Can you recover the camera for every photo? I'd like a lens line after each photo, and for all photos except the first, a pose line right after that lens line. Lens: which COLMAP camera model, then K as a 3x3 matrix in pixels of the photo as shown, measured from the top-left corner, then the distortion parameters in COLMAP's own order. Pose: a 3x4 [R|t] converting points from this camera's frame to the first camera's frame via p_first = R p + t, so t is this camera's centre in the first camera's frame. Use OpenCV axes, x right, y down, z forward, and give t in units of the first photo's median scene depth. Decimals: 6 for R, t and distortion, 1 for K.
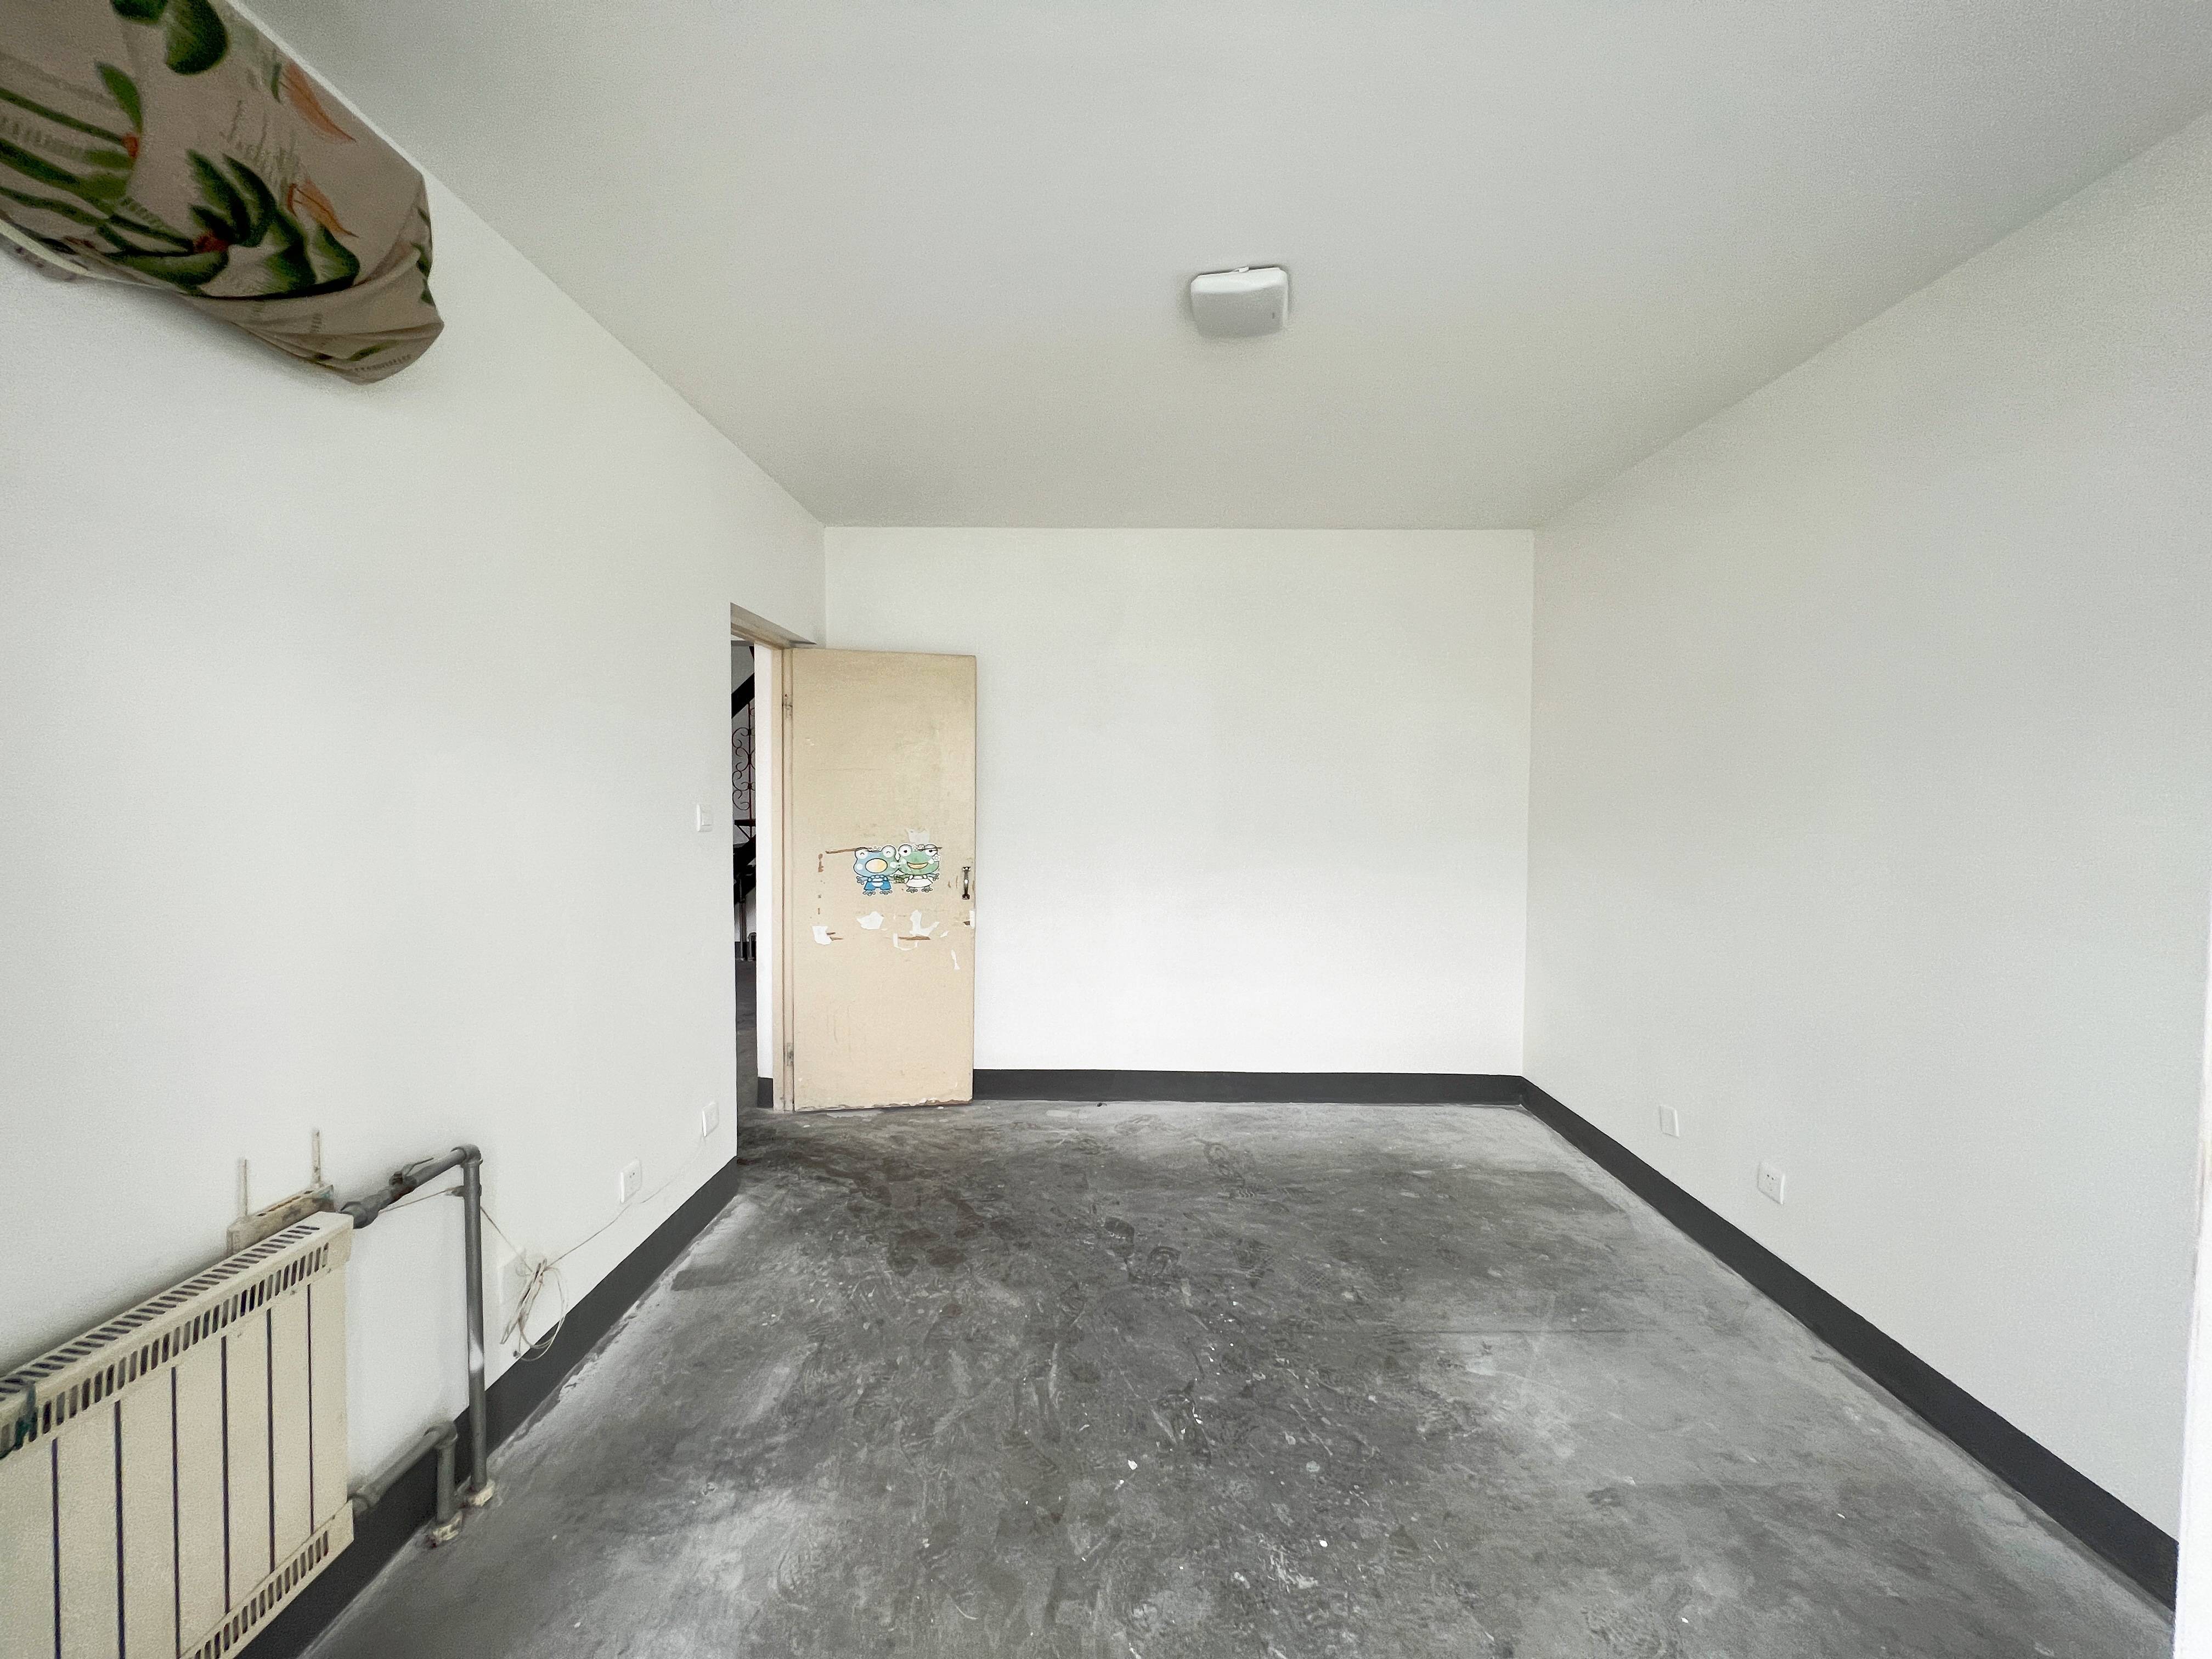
lens RADIAL K [[890.4, 0, 1114.8], [0, 890.4, 819.1], [0, 0, 1]] dist [-0.017598, -0.000269]
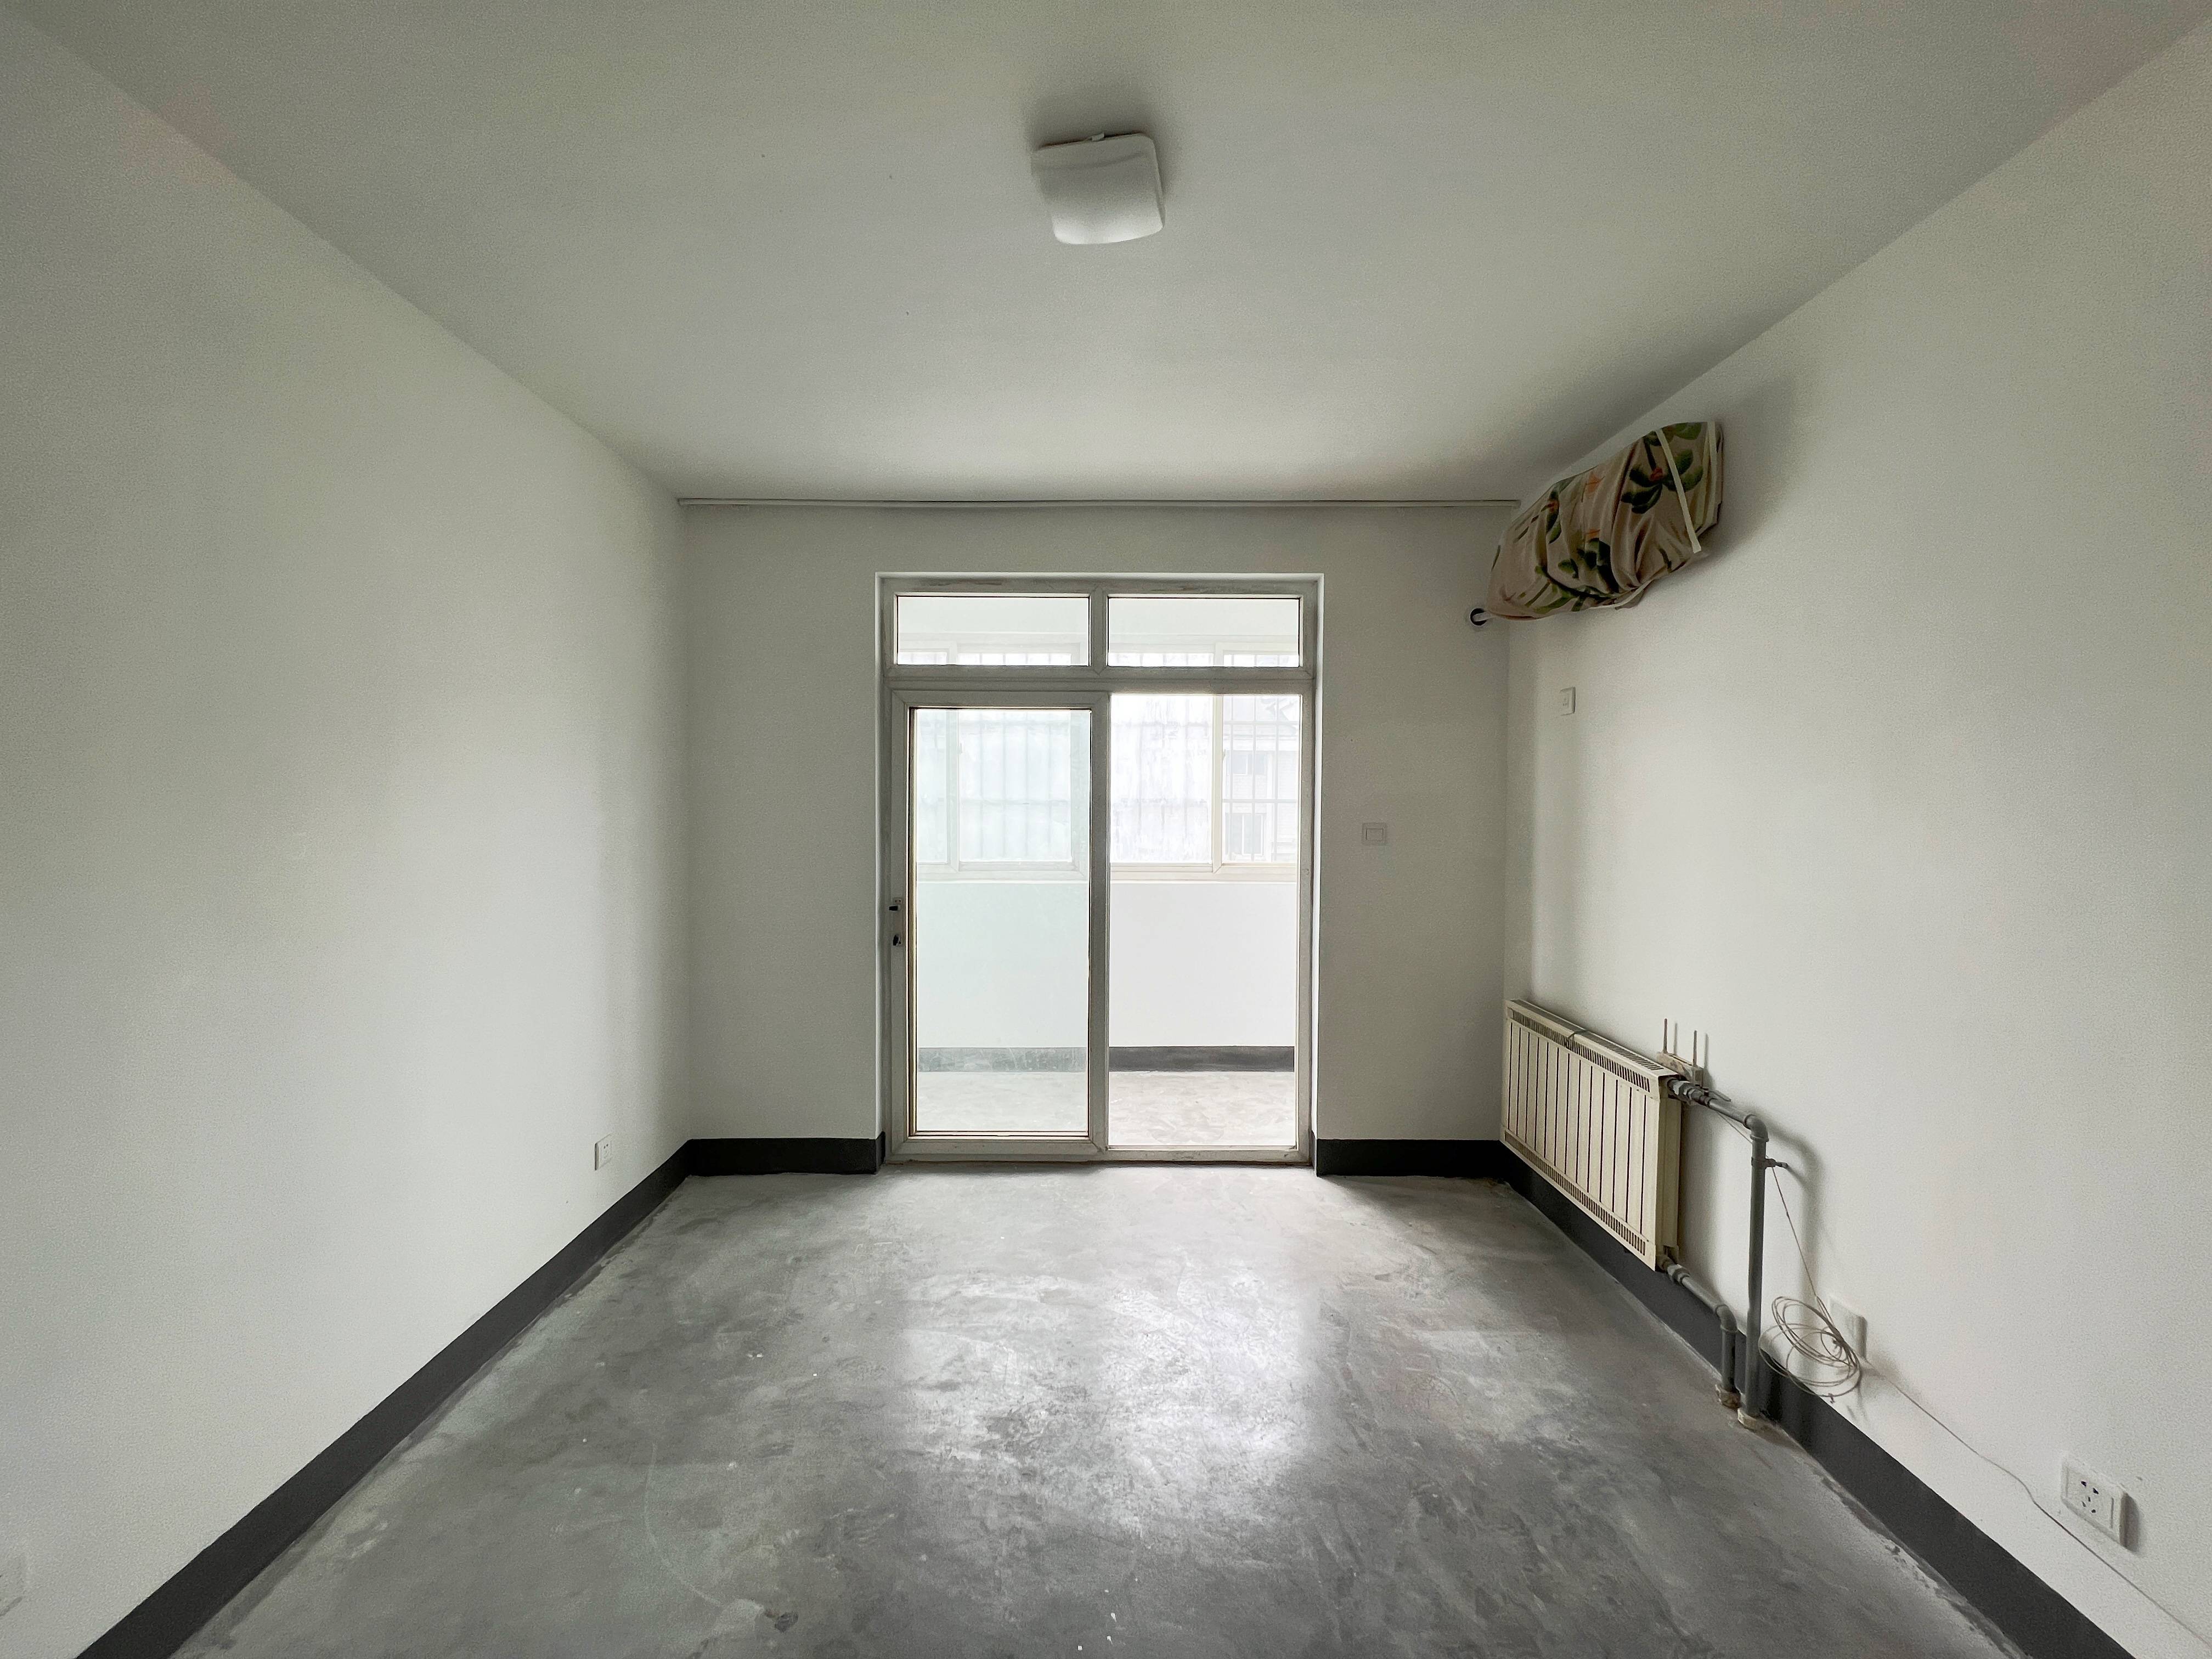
lens RADIAL K [[890.4, 0, 1104.4], [0, 890.4, 839.5], [0, 0, 1]] dist [-0.017598, -0.000269]
pose [[-0.999855, -0.007400, -0.015356, 0.156561], [-0.008512, 0.997245, 0.073687, -0.081368], [0.014769, 0.073807, -0.997163, 1.975703]]
